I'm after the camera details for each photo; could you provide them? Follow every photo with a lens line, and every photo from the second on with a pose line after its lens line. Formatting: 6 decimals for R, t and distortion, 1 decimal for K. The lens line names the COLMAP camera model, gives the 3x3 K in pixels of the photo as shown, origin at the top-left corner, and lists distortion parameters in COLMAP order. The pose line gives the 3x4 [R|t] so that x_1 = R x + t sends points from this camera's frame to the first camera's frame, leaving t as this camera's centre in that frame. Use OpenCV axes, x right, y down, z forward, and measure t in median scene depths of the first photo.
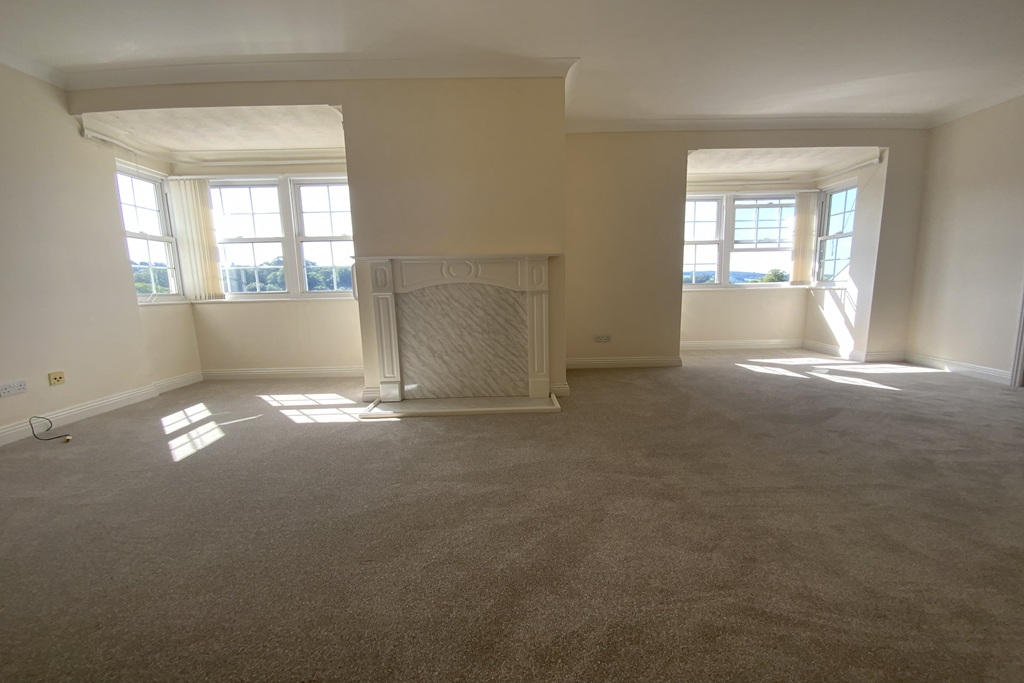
lens RADIAL K [[413.2, 0, 512.4], [0, 413.2, 351.8], [0, 0, 1]] dist [0.022837, -0.020475]
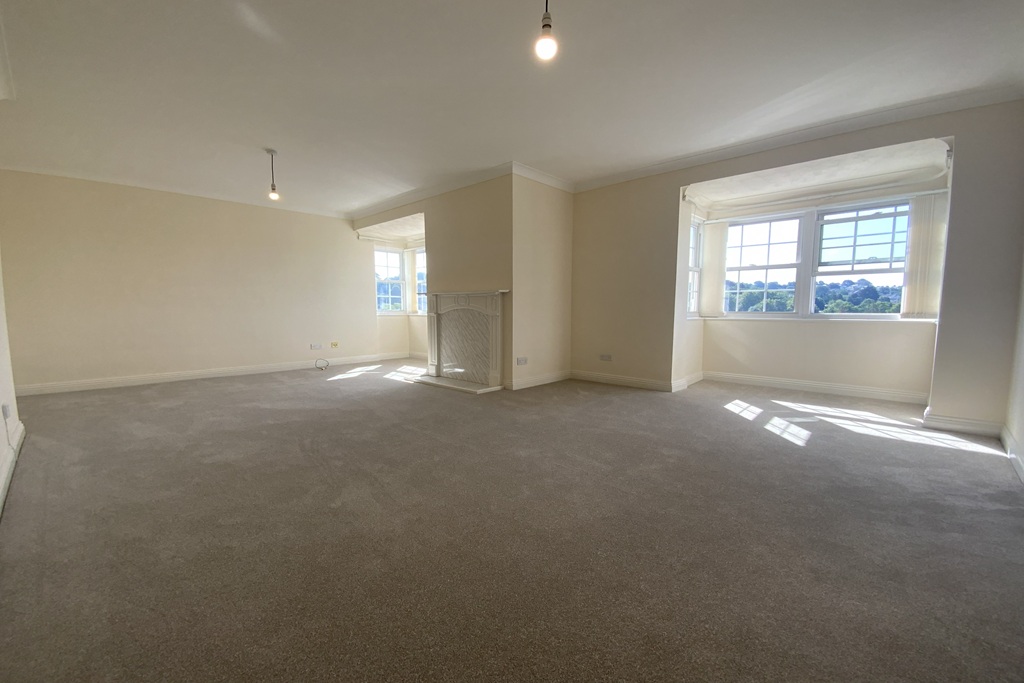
lens RADIAL K [[412.9, 0, 512.0], [0, 412.9, 341.5], [0, 0, 1]] dist [0.024649, -0.019839]
pose [[0.722685, 0.076045, -0.686982, 0.867504], [-0.121236, 0.992466, -0.017677, -0.024888], [0.680462, 0.096062, 0.726460, -0.019835]]
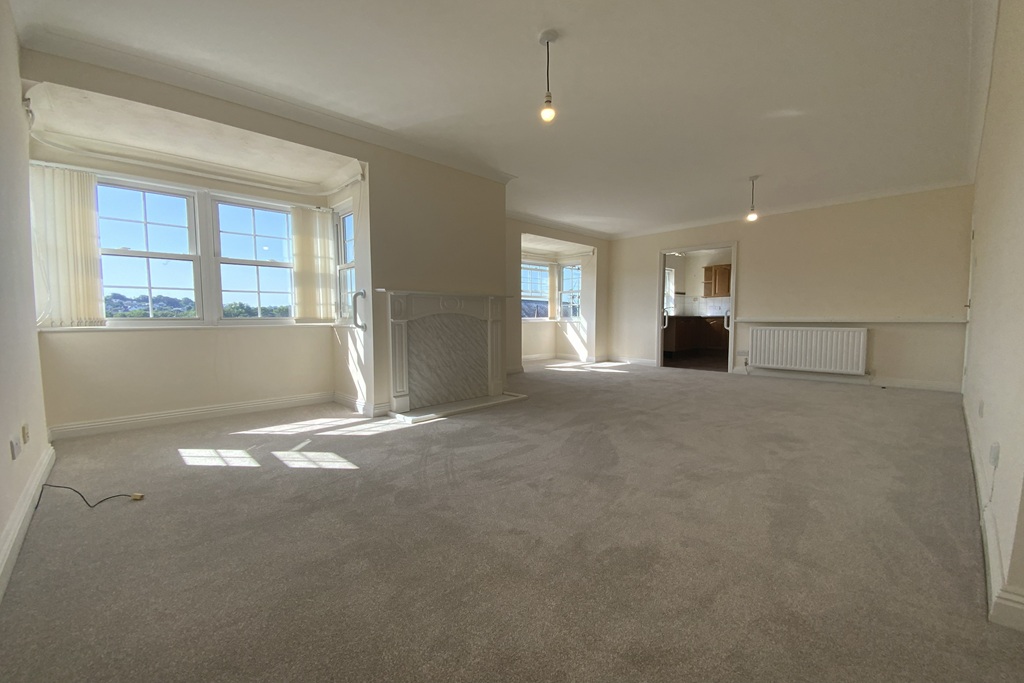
lens RADIAL K [[412.9, 0, 512.0], [0, 412.9, 341.5], [0, 0, 1]] dist [0.024649, -0.019839]
pose [[0.727809, -0.021968, 0.685428, -0.680490], [0.093379, 0.993352, -0.067316, 0.023035], [-0.679393, 0.112998, 0.725022, -0.059769]]
